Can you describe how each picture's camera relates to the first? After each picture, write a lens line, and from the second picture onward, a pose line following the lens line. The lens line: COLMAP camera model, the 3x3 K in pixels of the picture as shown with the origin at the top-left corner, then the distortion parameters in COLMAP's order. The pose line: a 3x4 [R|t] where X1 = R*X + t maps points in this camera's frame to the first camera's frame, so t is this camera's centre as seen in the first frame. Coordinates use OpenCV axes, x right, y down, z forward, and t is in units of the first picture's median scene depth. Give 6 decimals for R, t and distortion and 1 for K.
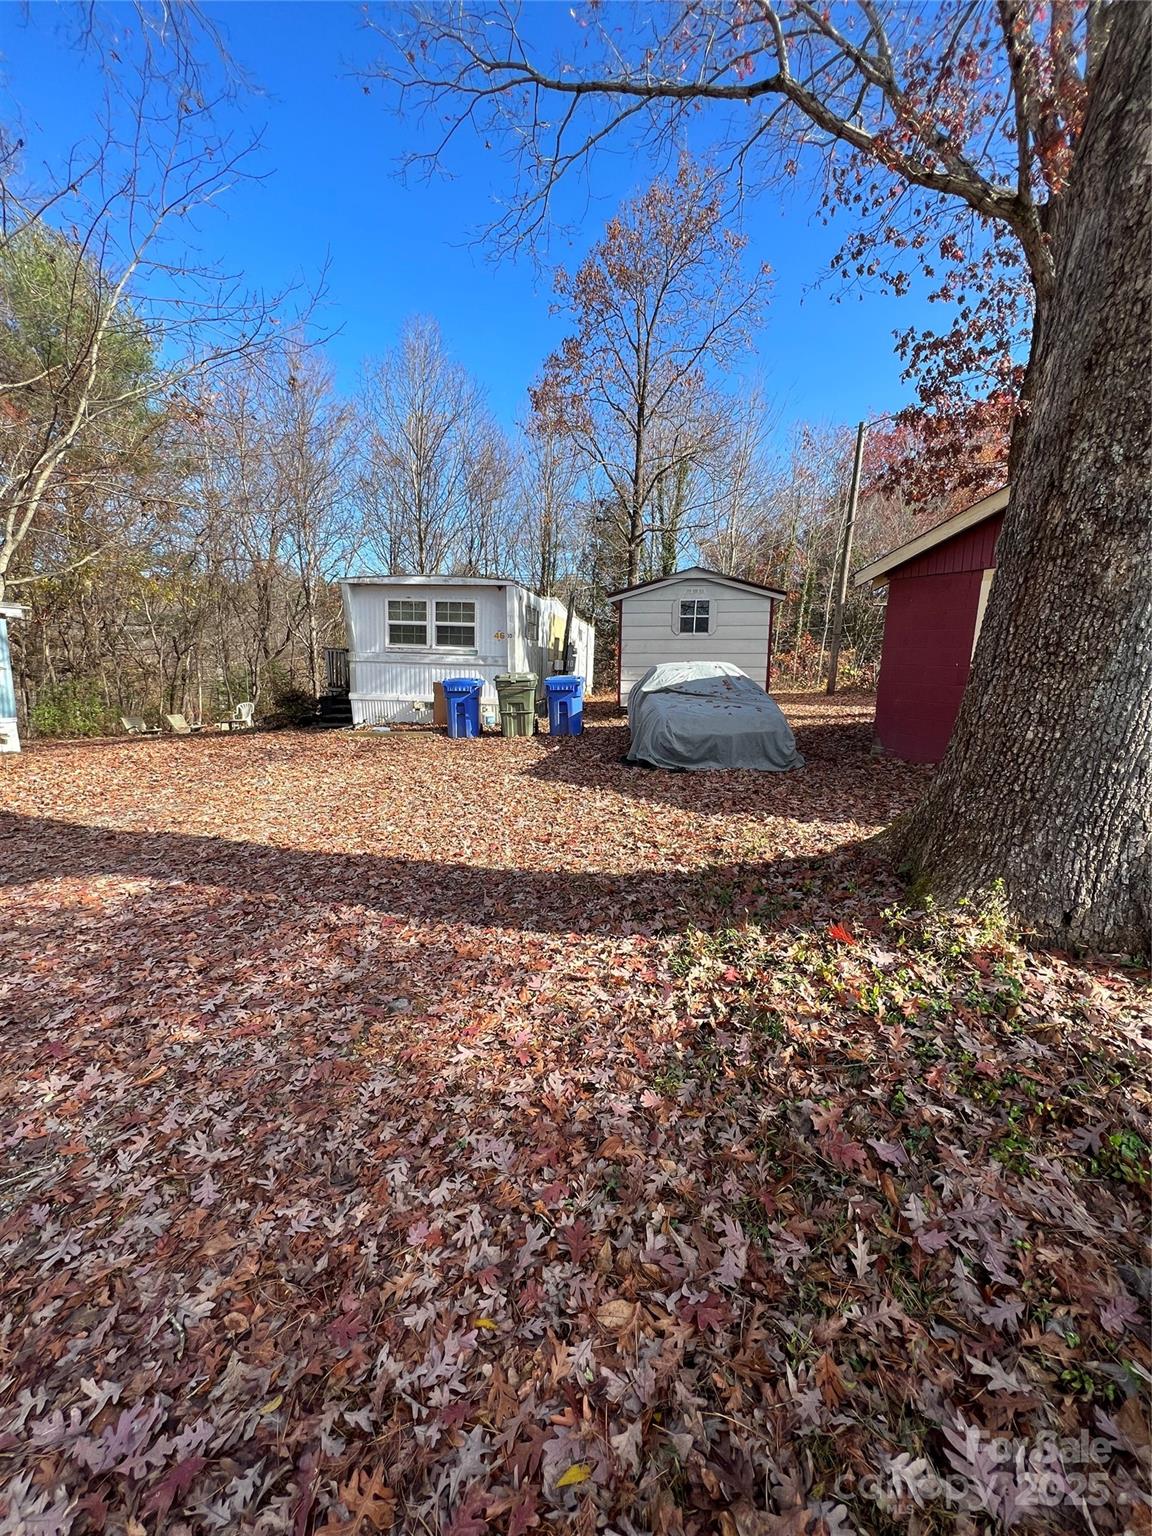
lens RADIAL K [[624.6, 0, 578.7], [0, 624.6, 764.3], [0, 0, 1]] dist [-0.001821, -0.000214]
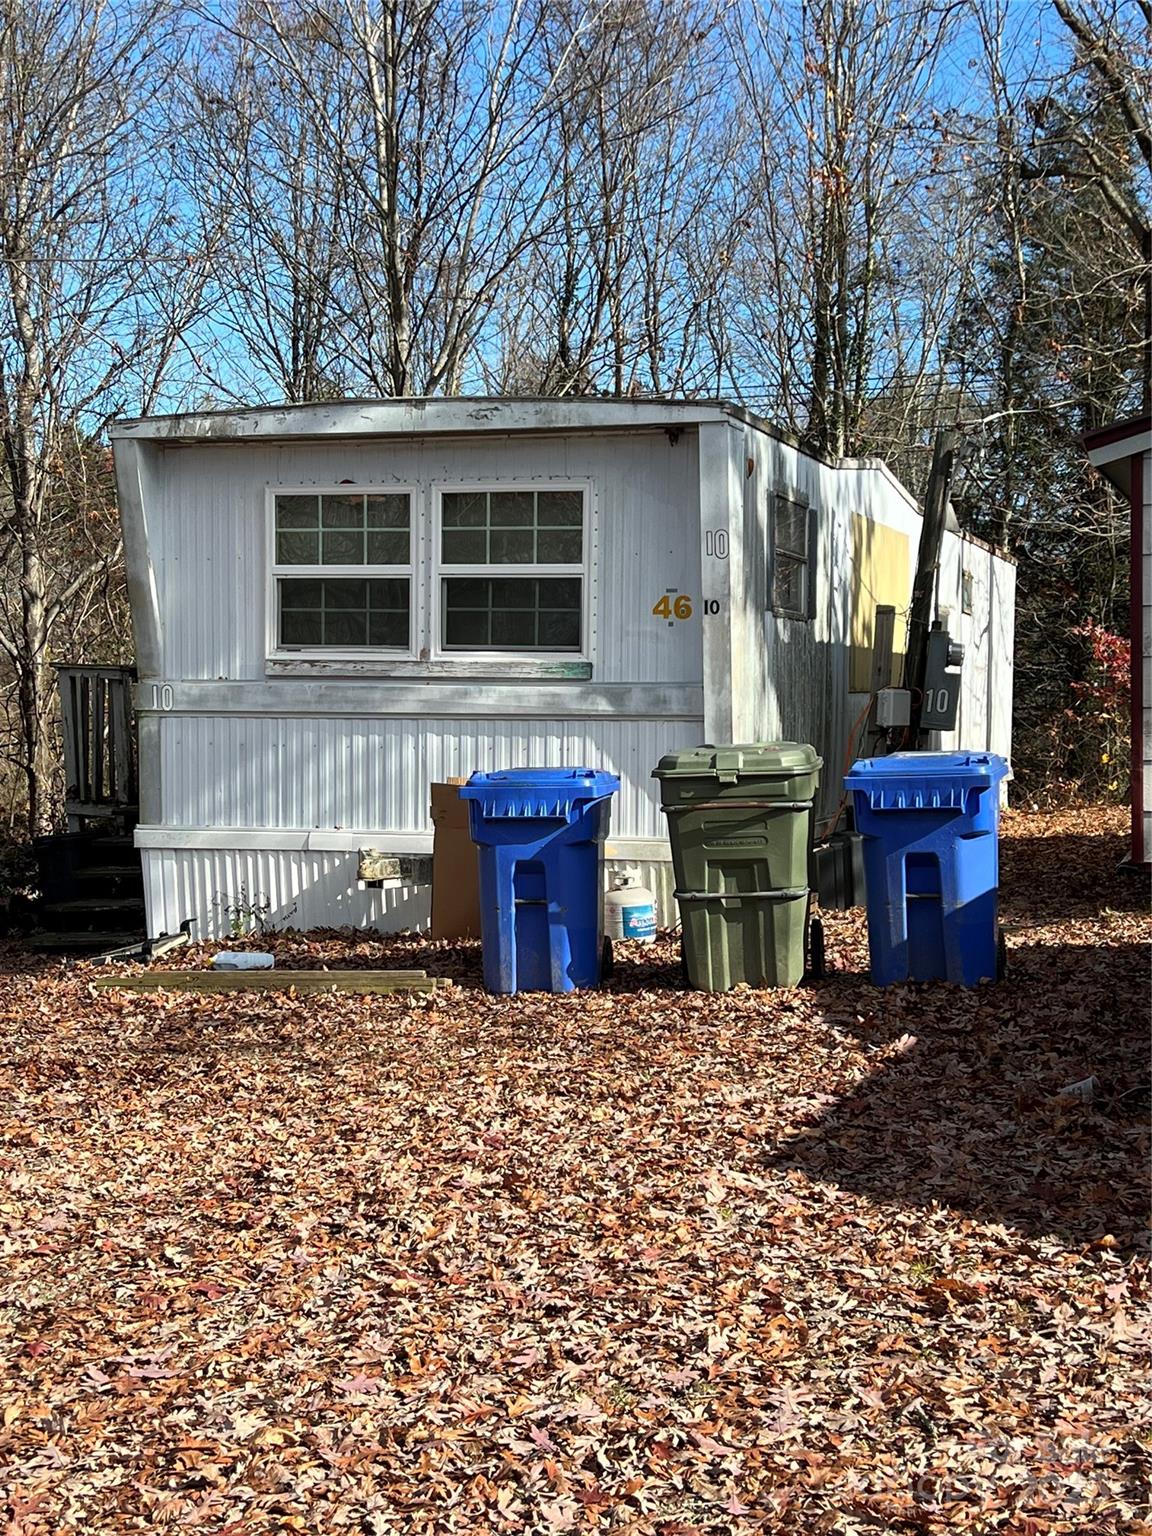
lens RADIAL K [[2197.9, 0, 573.3], [0, 2197.9, 771.3], [0, 0, 1]] dist [0.111813, 0.000000]
pose [[0.986365, -0.018306, -0.163549, -0.015691], [-0.001776, 0.992552, -0.121807, -0.020696], [0.164561, 0.120437, 0.978987, 0.073844]]
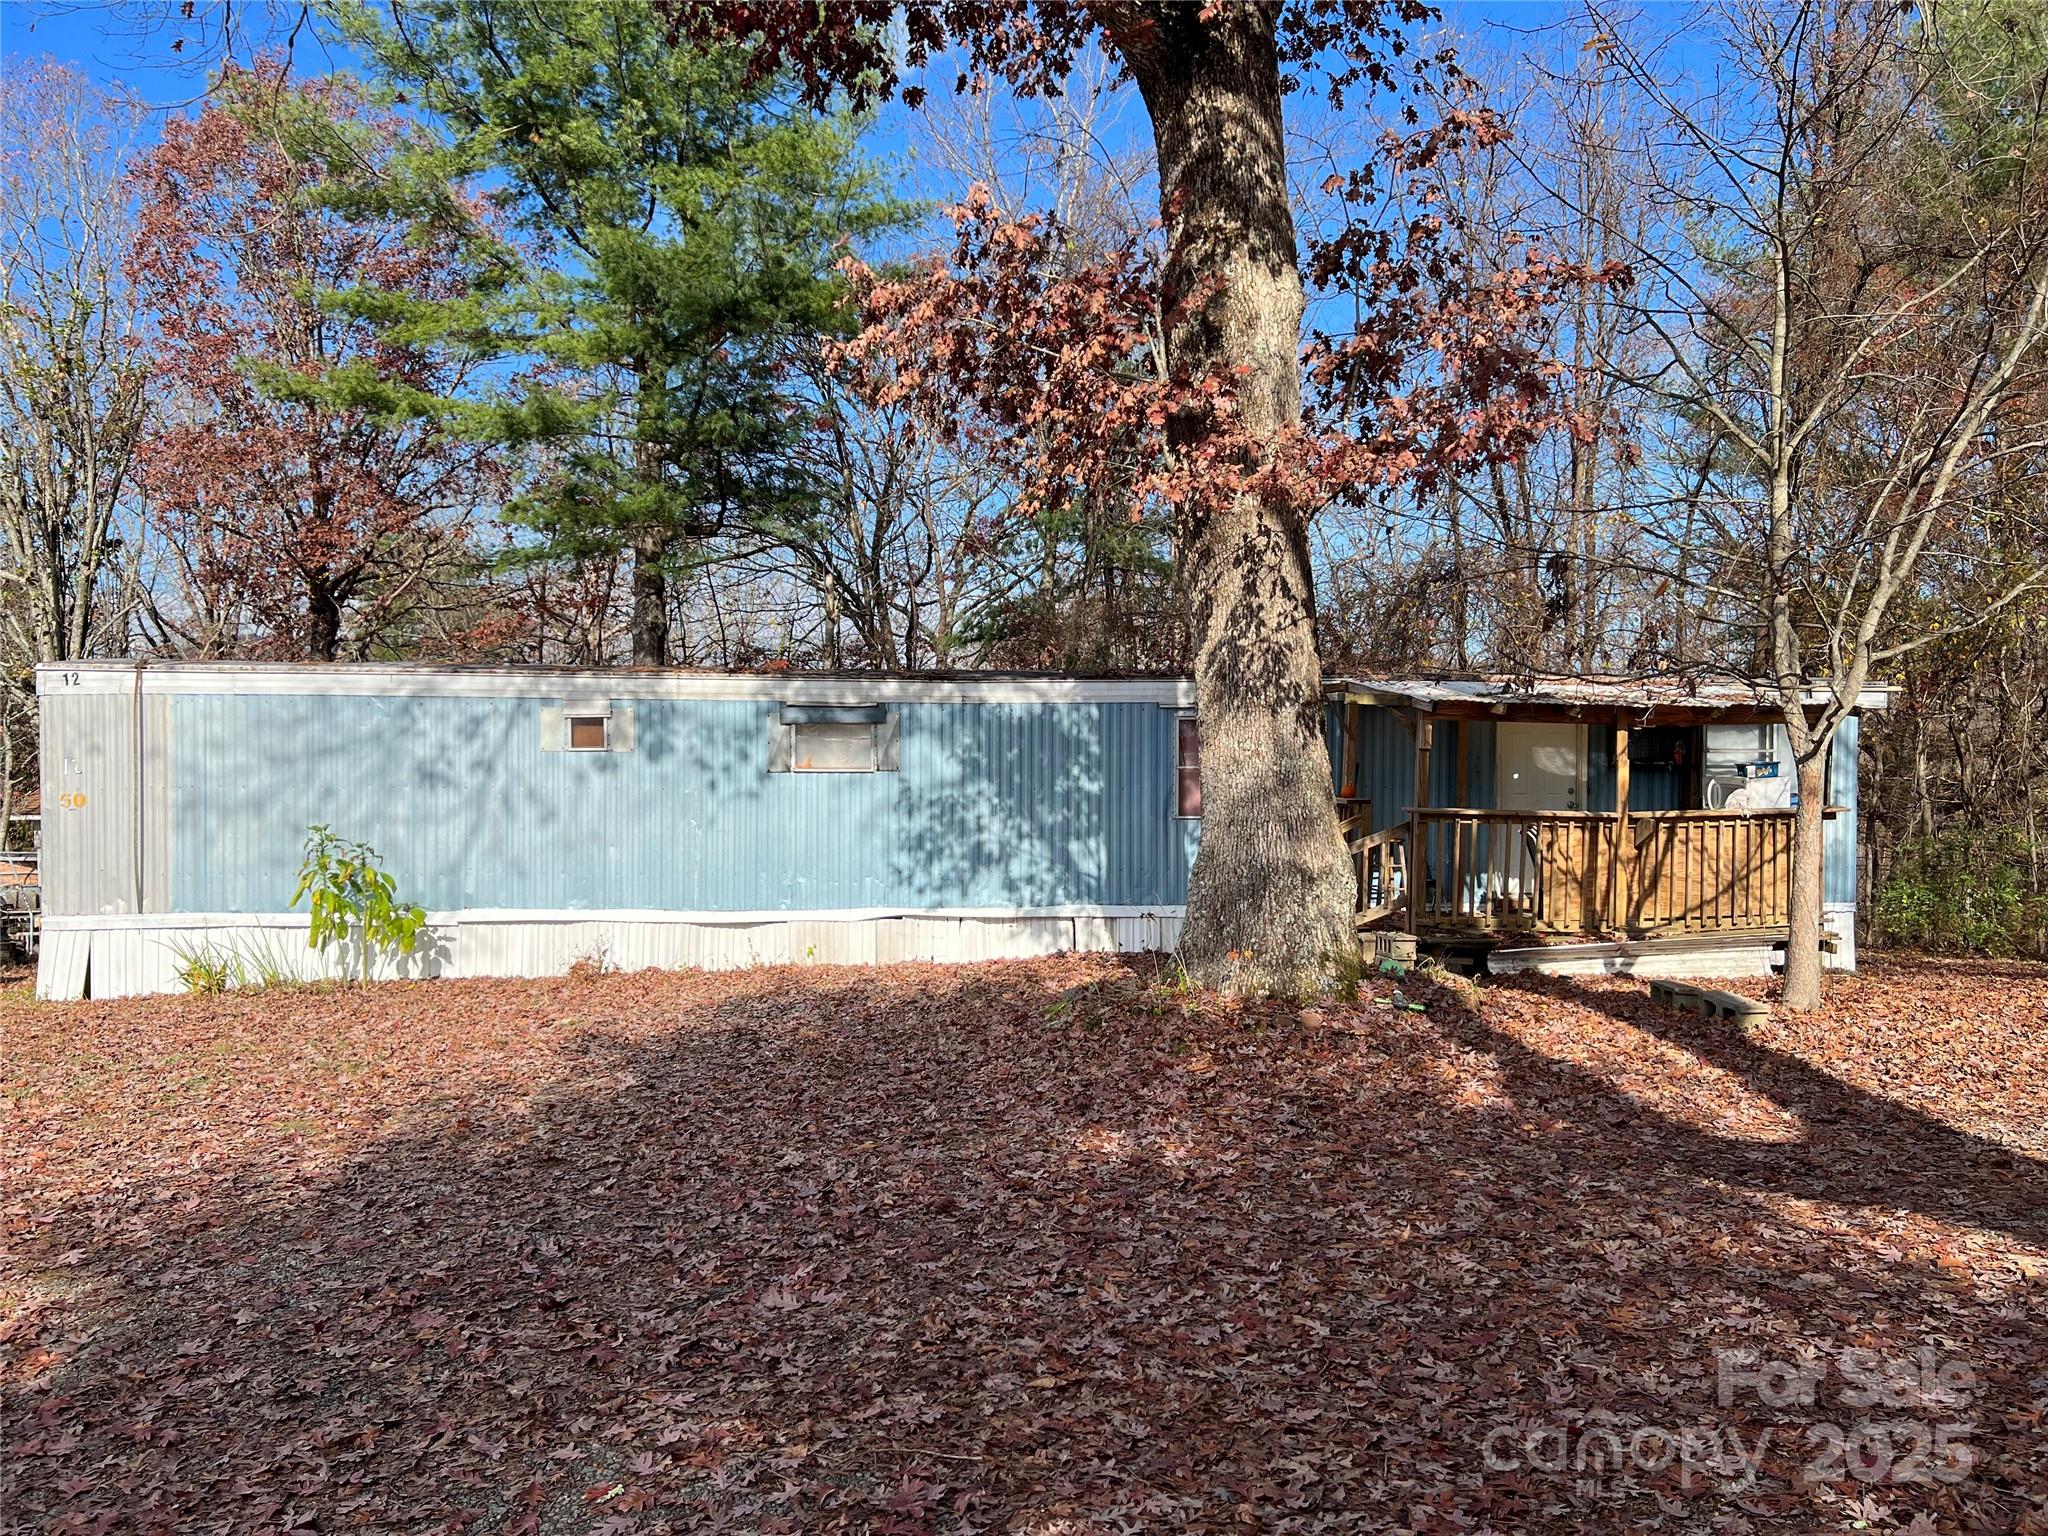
lens RADIAL K [[1533.2, 0, 1020.2], [0, 1533.2, 765.9], [0, 0, 1]] dist [0.008514, -0.013394]
pose [[0.335389, -0.015622, -0.941950, 0.062159], [-0.148807, 0.986432, -0.069344, 0.003198], [0.930253, 0.163426, 0.328514, -0.078072]]
